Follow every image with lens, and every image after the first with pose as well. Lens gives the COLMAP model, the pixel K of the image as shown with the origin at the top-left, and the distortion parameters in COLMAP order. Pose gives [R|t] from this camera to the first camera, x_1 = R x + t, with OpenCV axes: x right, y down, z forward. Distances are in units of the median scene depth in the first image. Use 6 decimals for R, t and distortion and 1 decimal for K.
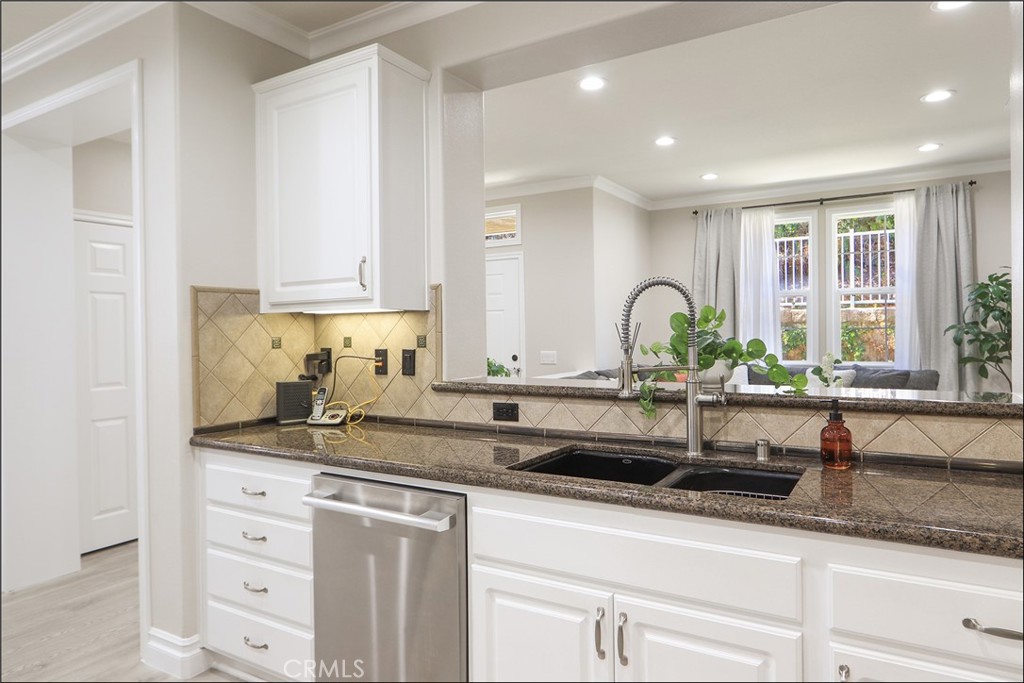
lens RADIAL K [[636.4, 0, 514.5], [0, 636.4, 337.3], [0, 0, 1]] dist [-0.007040, -0.000989]
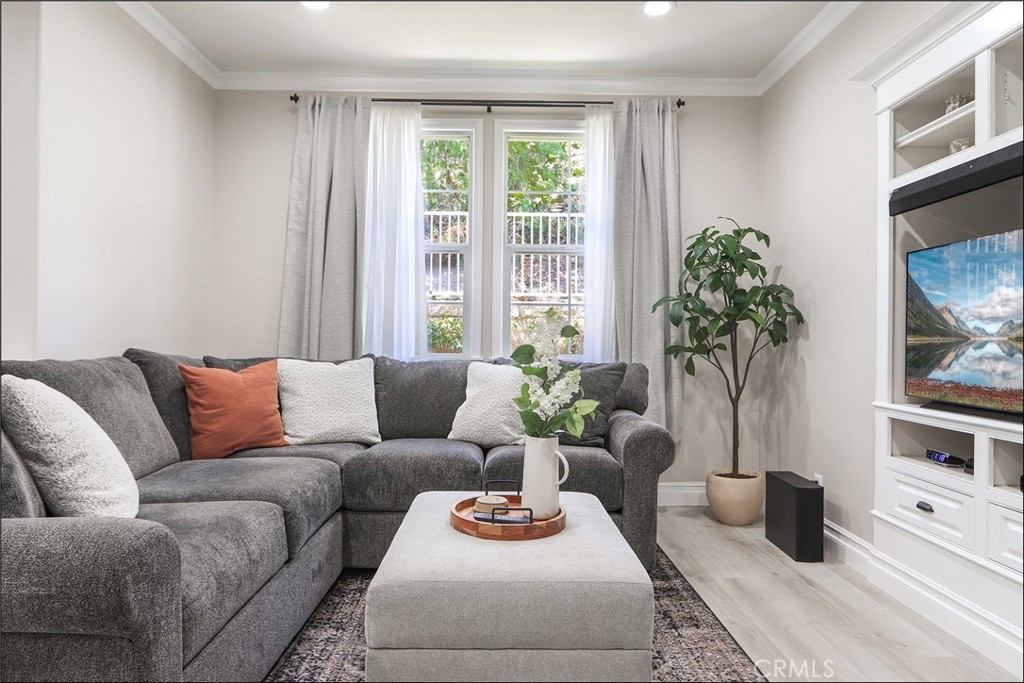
lens RADIAL K [[636.4, 0, 514.5], [0, 636.4, 337.3], [0, 0, 1]] dist [-0.007040, -0.000989]
pose [[0.858447, 0.023158, 0.512379, 0.177395], [-0.016437, 0.999709, -0.017644, 0.032778], [-0.512638, 0.006725, 0.858578, 0.429222]]
